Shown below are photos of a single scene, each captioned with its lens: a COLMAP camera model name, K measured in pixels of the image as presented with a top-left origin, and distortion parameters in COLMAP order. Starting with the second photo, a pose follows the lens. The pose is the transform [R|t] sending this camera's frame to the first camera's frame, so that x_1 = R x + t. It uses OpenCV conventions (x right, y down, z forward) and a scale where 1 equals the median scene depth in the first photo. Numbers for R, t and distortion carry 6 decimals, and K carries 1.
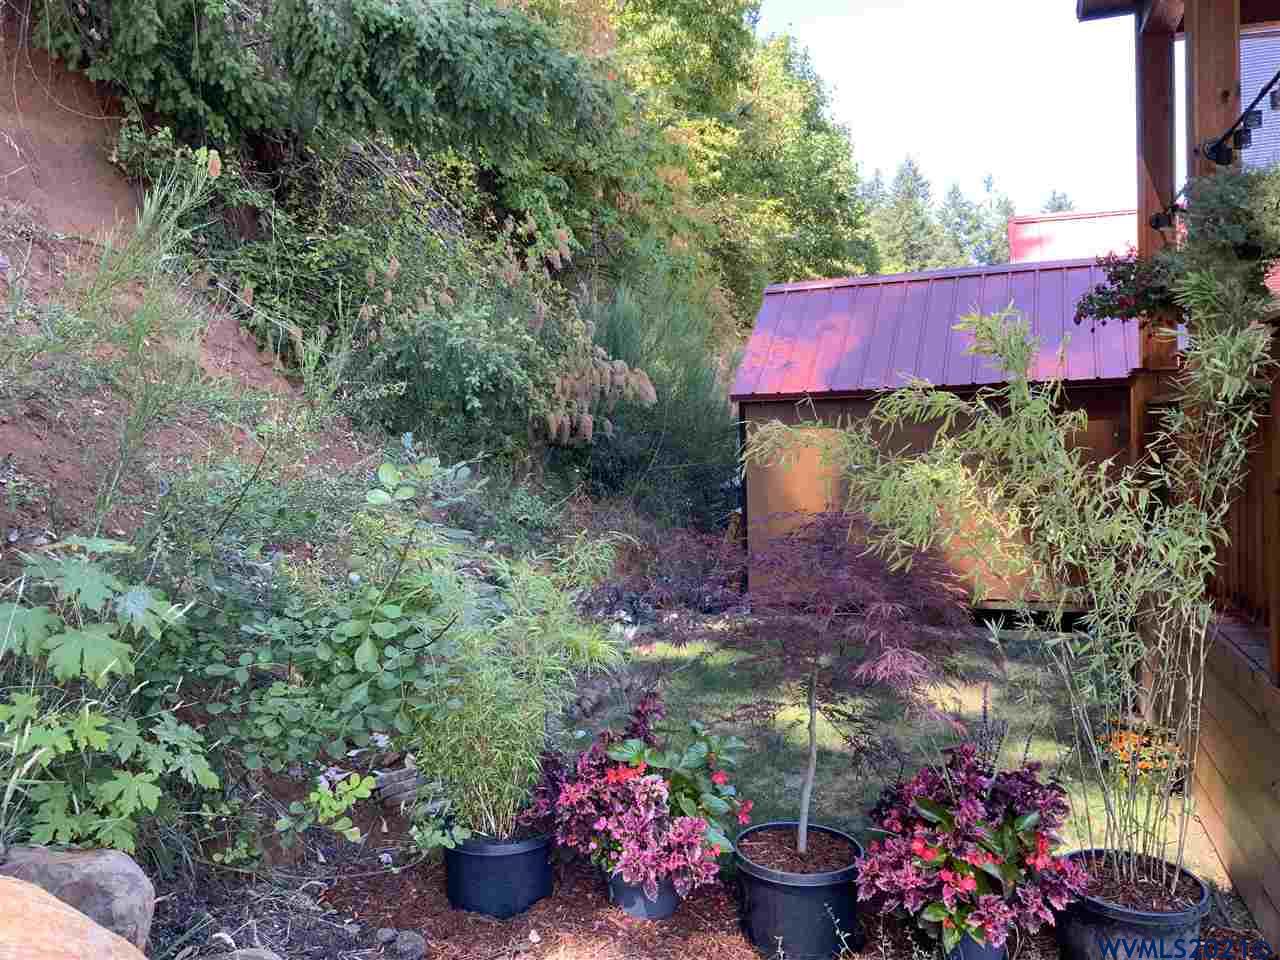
lens RADIAL K [[1059.2, 0, 630.1], [0, 1059.2, 474.8], [0, 0, 1]] dist [0.071836, -0.132393]
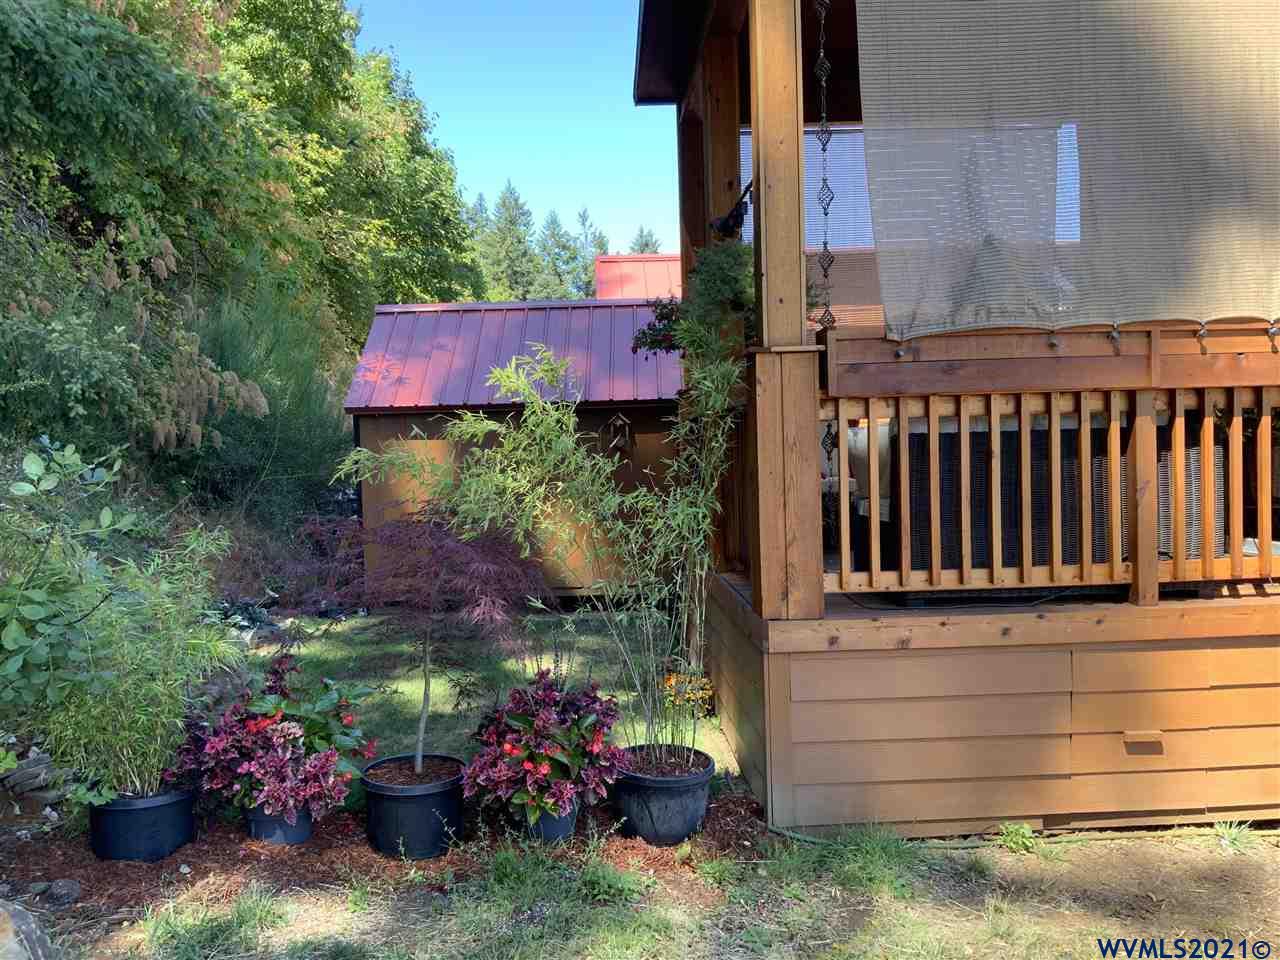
lens RADIAL K [[1059.2, 0, 652.4], [0, 1059.2, 497.3], [0, 0, 1]] dist [0.071836, -0.132393]
pose [[0.927788, -0.017520, 0.372695, -0.023771], [0.016561, 0.999846, 0.005775, 0.017960], [-0.372739, 0.000814, 0.927936, -0.138679]]
